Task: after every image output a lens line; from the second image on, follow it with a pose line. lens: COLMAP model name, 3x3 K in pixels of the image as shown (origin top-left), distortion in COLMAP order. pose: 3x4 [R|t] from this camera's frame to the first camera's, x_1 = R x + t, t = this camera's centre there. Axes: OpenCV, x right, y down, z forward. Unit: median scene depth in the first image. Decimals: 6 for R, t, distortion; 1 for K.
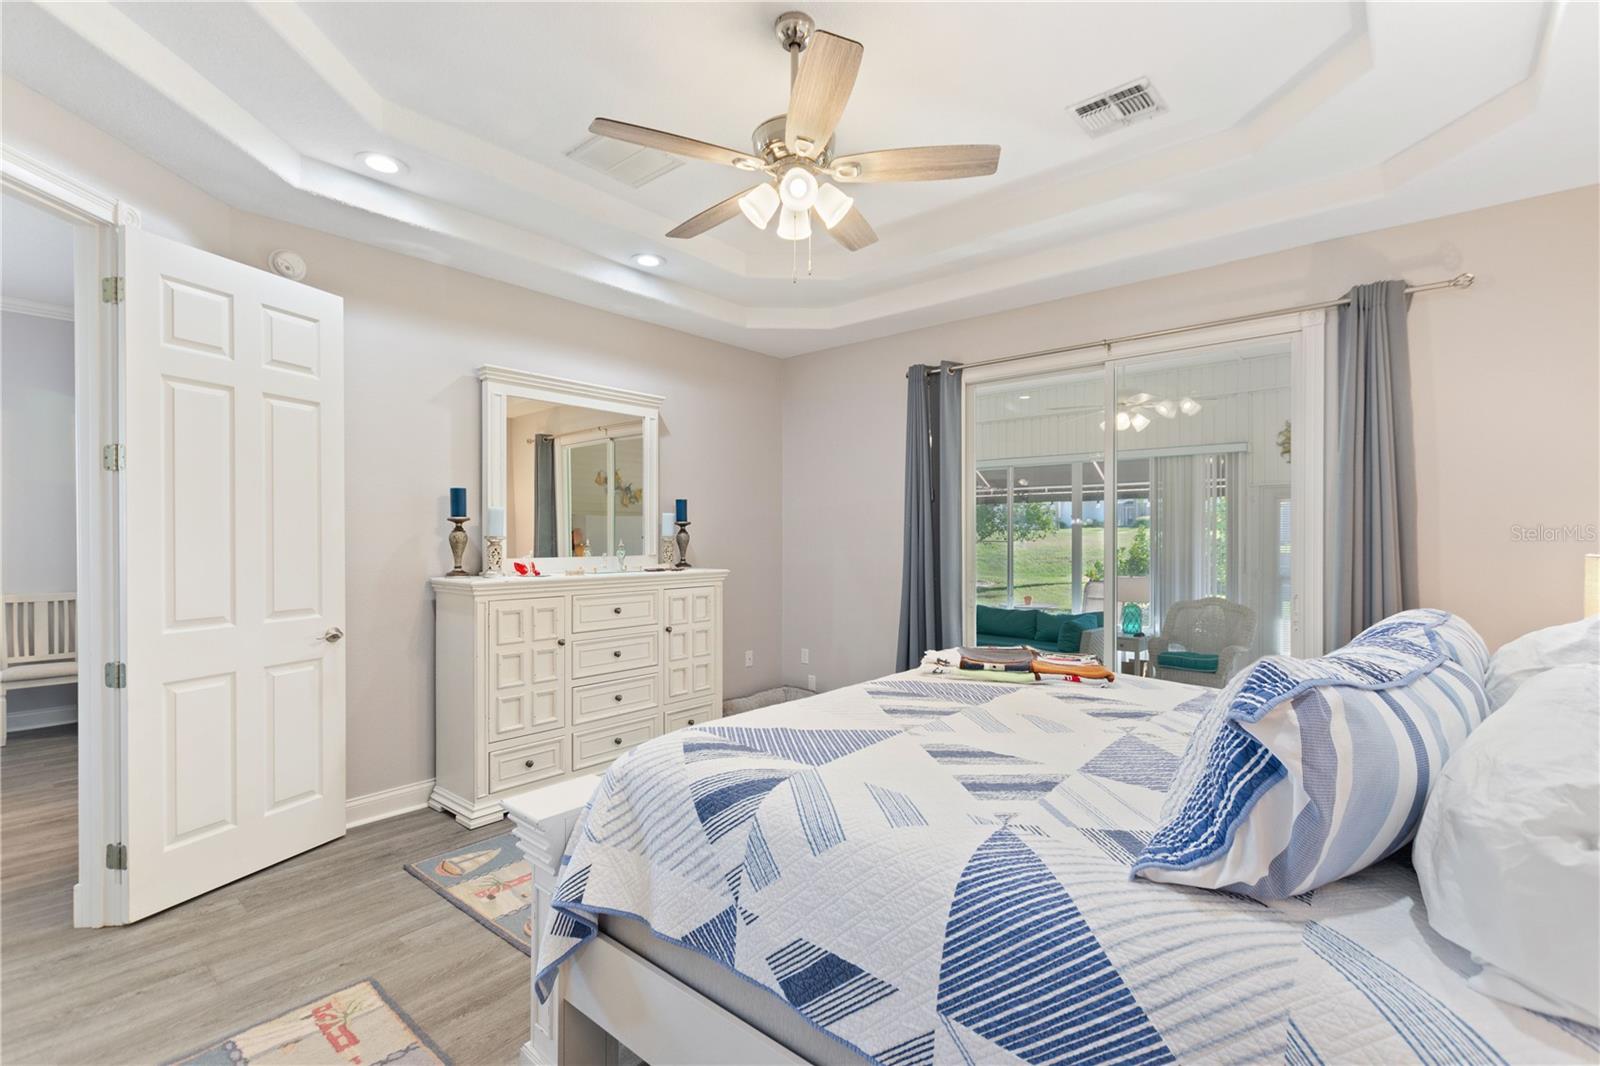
lens RADIAL K [[696.9, 0, 831.0], [0, 696.9, 538.6], [0, 0, 1]] dist [0.006432, -0.001055]
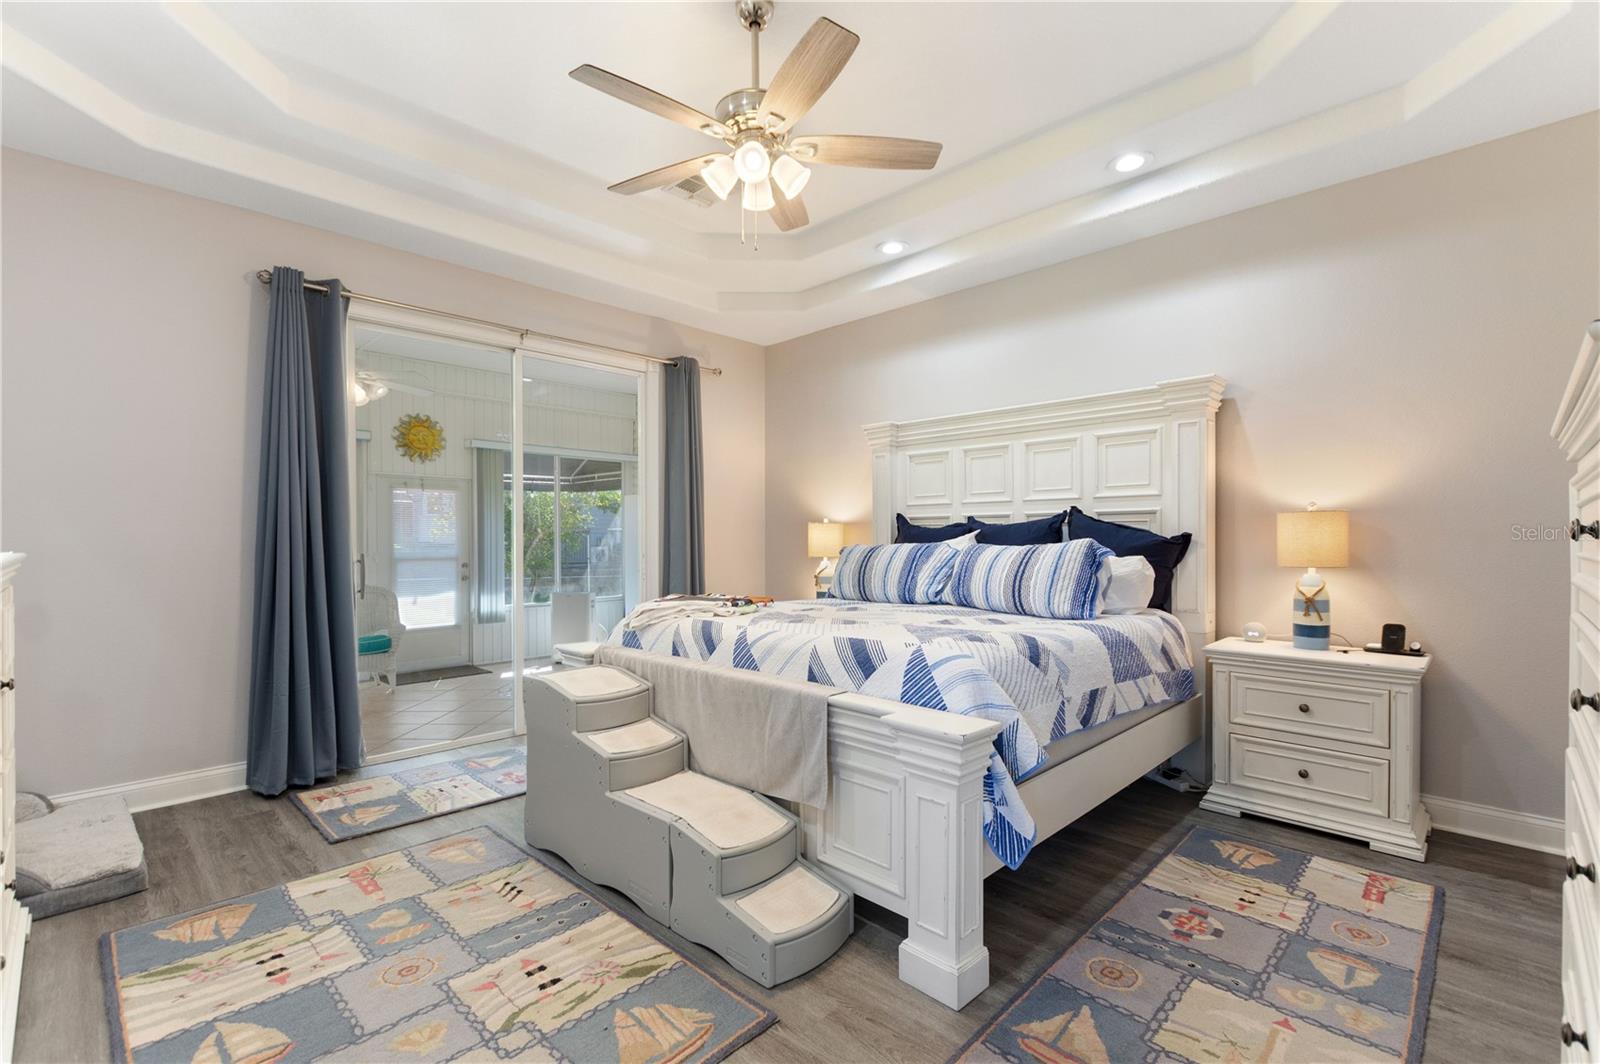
lens RADIAL K [[696.9, 0, 803.9], [0, 696.9, 544.3], [0, 0, 1]] dist [0.006432, -0.001055]
pose [[0.066498, -0.011967, 0.997715, -0.728022], [0.007410, 0.999906, 0.011499, 0.042564], [-0.997759, 0.006628, 0.066581, 0.548627]]
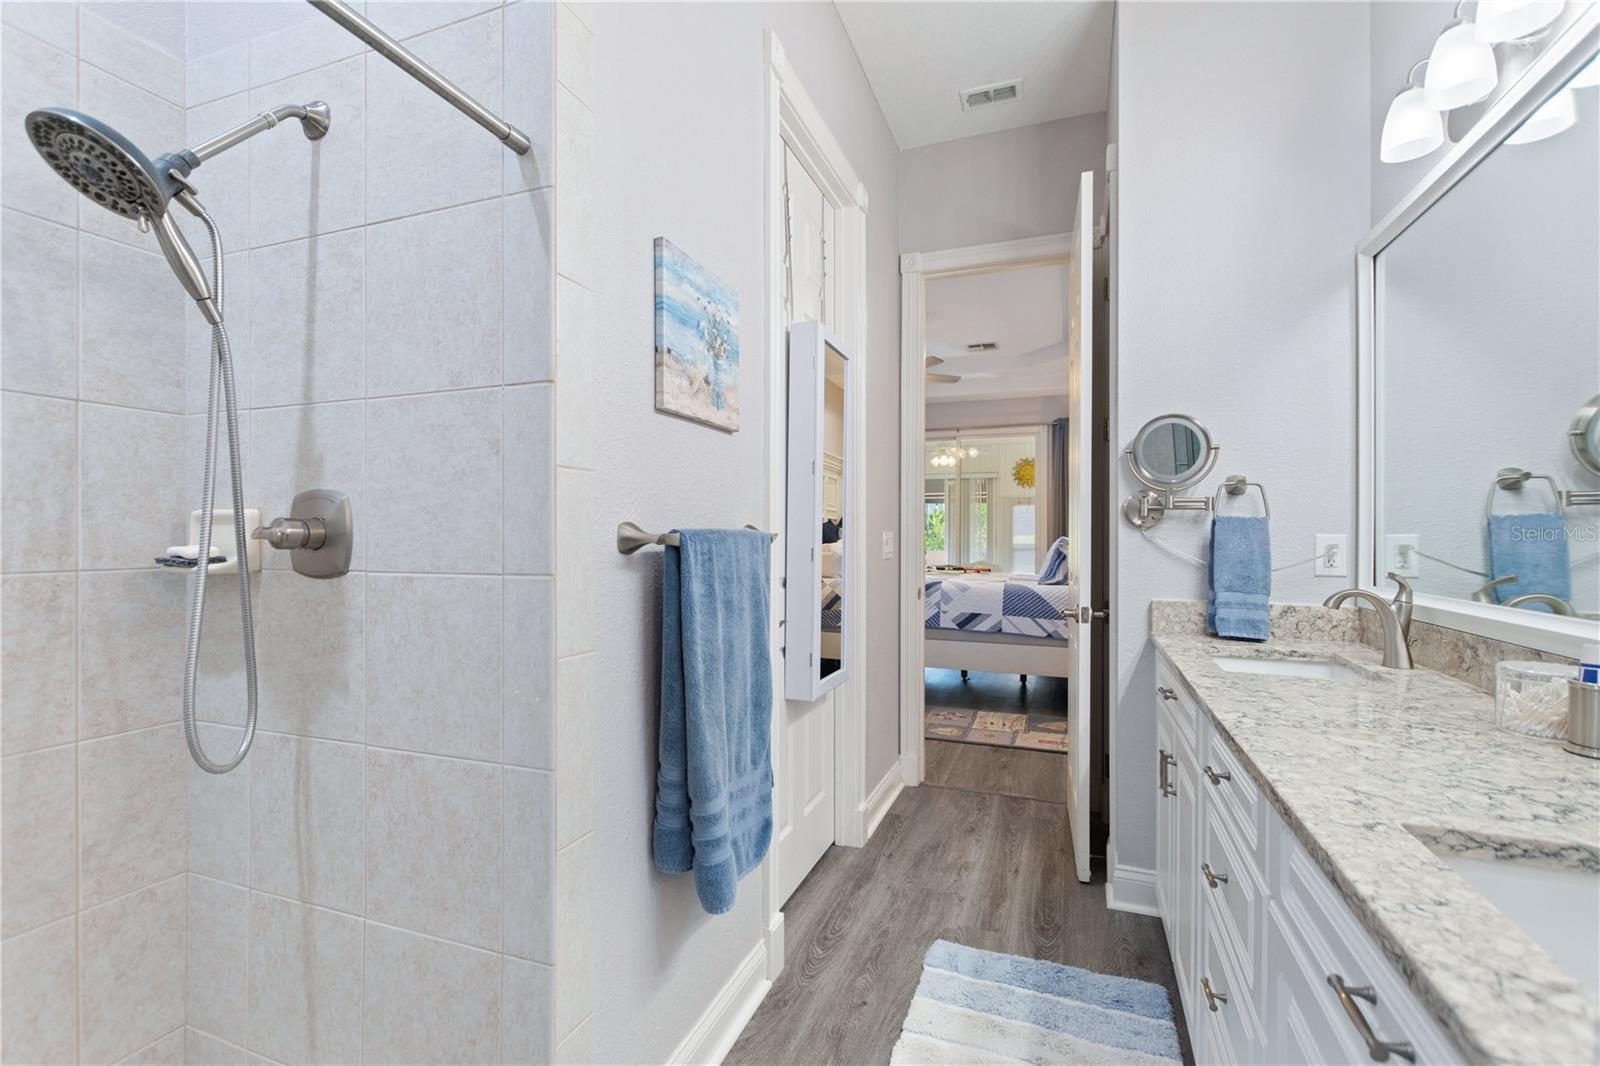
lens RADIAL K [[696.9, 0, 814.8], [0, 696.9, 533.0], [0, 0, 1]] dist [0.006432, -0.001055]
pose [[0.938933, 0.004616, 0.344068, -0.789652], [-0.002030, 0.999967, -0.007875, 0.052178], [-0.344093, 0.006696, 0.938912, -0.881801]]
